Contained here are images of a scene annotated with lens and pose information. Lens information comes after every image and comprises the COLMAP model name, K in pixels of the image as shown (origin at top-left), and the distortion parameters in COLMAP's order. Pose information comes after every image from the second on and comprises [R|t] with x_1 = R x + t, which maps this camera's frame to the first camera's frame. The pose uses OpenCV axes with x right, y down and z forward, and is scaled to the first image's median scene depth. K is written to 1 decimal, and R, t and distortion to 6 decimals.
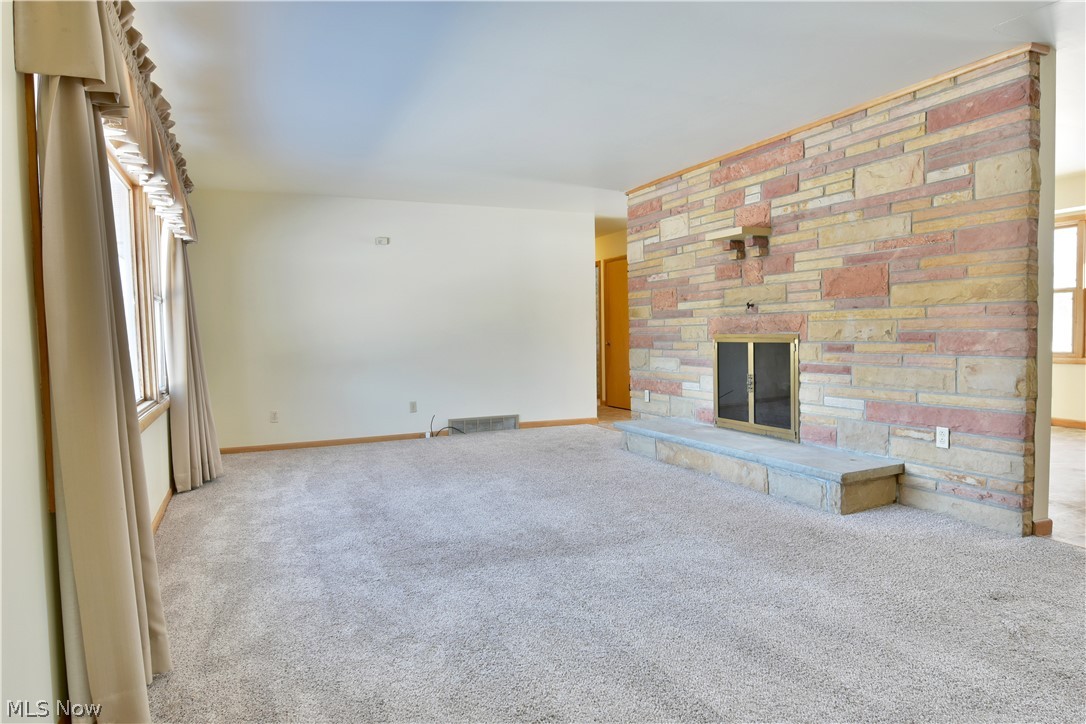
lens RADIAL K [[662.5, 0, 549.5], [0, 662.5, 366.8], [0, 0, 1]] dist [-0.018476, -0.002591]
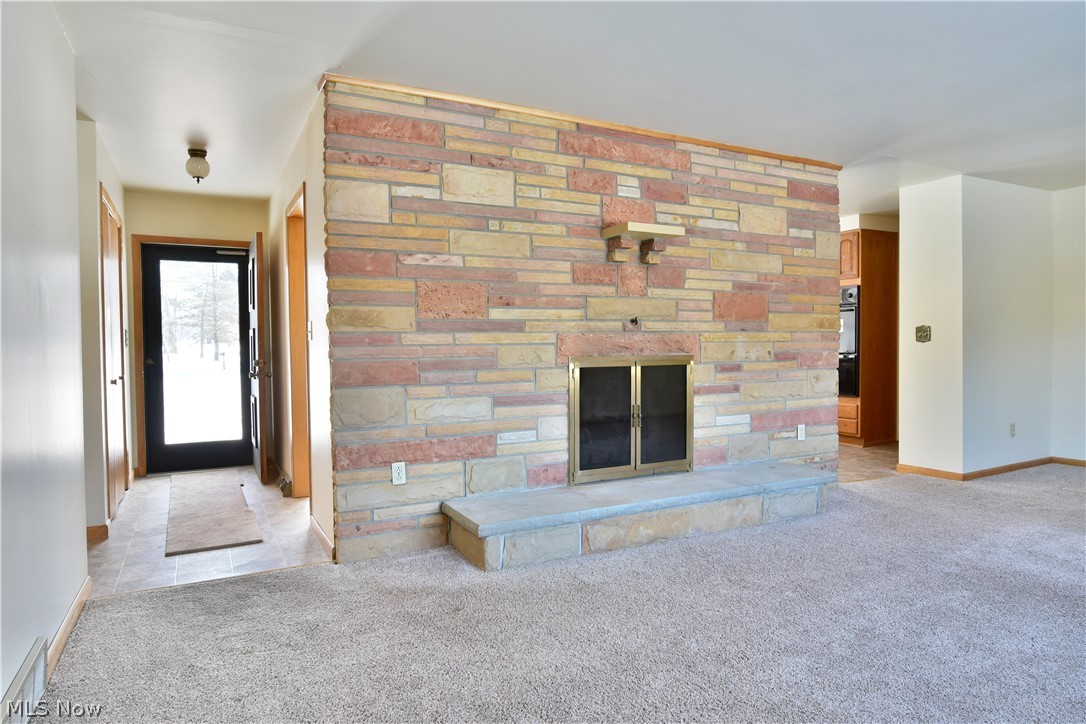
lens RADIAL K [[662.5, 0, 551.4], [0, 662.5, 357.6], [0, 0, 1]] dist [-0.018476, -0.002591]
pose [[-0.050711, -0.007440, 0.998686, -0.530610], [0.058245, 0.998248, 0.010394, -0.064633], [-0.997014, 0.058695, -0.050188, 1.191106]]
